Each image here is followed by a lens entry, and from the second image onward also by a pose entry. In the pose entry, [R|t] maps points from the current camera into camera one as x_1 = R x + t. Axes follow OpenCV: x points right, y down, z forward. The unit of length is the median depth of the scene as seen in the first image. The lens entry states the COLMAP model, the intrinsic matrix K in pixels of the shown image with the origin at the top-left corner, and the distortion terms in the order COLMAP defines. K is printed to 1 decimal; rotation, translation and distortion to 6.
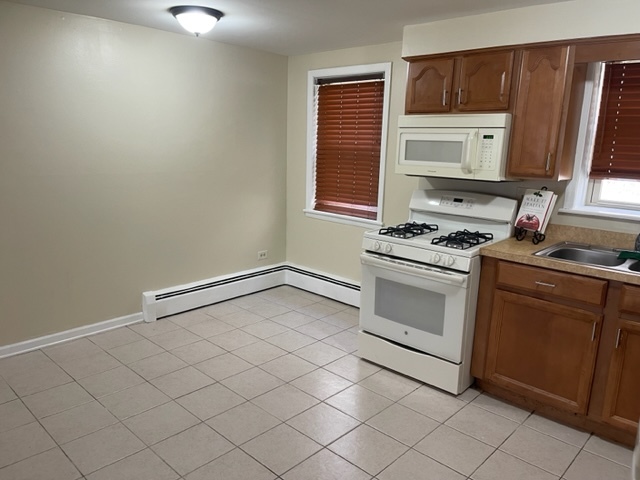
lens RADIAL K [[480.3, 0, 324.2], [0, 480.3, 245.5], [0, 0, 1]] dist [0.067143, -0.087881]
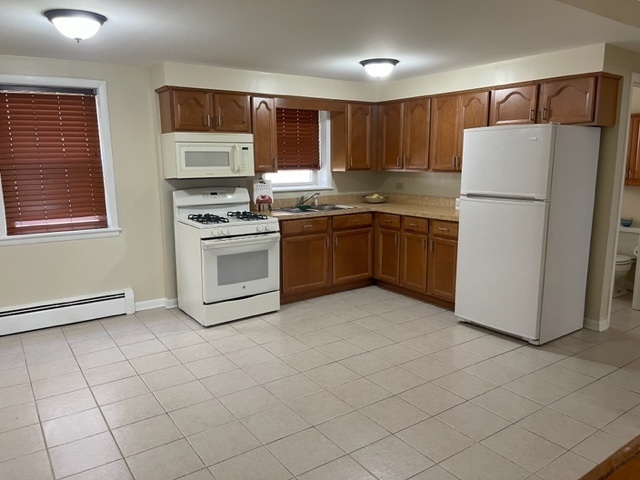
lens RADIAL K [[480.3, 0, 316.0], [0, 480.3, 245.1], [0, 0, 1]] dist [0.067143, -0.087881]
pose [[0.212684, -0.205922, 0.955176, -1.129471], [0.220936, 0.962360, 0.158276, -0.116560], [-0.951816, 0.177370, 0.250174, 0.435492]]
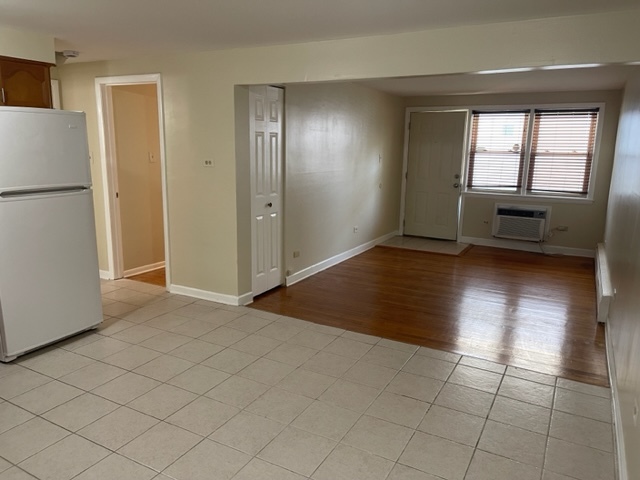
lens RADIAL K [[480.3, 0, 321.9], [0, 480.3, 240.8], [0, 0, 1]] dist [0.067143, -0.087881]
pose [[-0.965741, 0.004721, -0.259466, -0.123381], [-0.098784, 0.917877, 0.384375, -0.311635], [0.239972, 0.396838, -0.885965, 1.438166]]
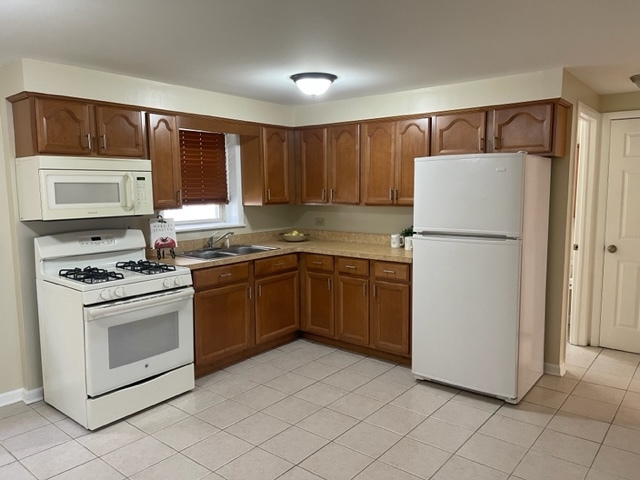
lens RADIAL K [[480.3, 0, 322.7], [0, 480.3, 241.0], [0, 0, 1]] dist [0.067143, -0.087881]
pose [[-0.069096, -0.141307, 0.987552, -0.862517], [0.219157, 0.963585, 0.153212, -0.156181], [-0.973240, 0.227015, -0.035611, 0.623761]]
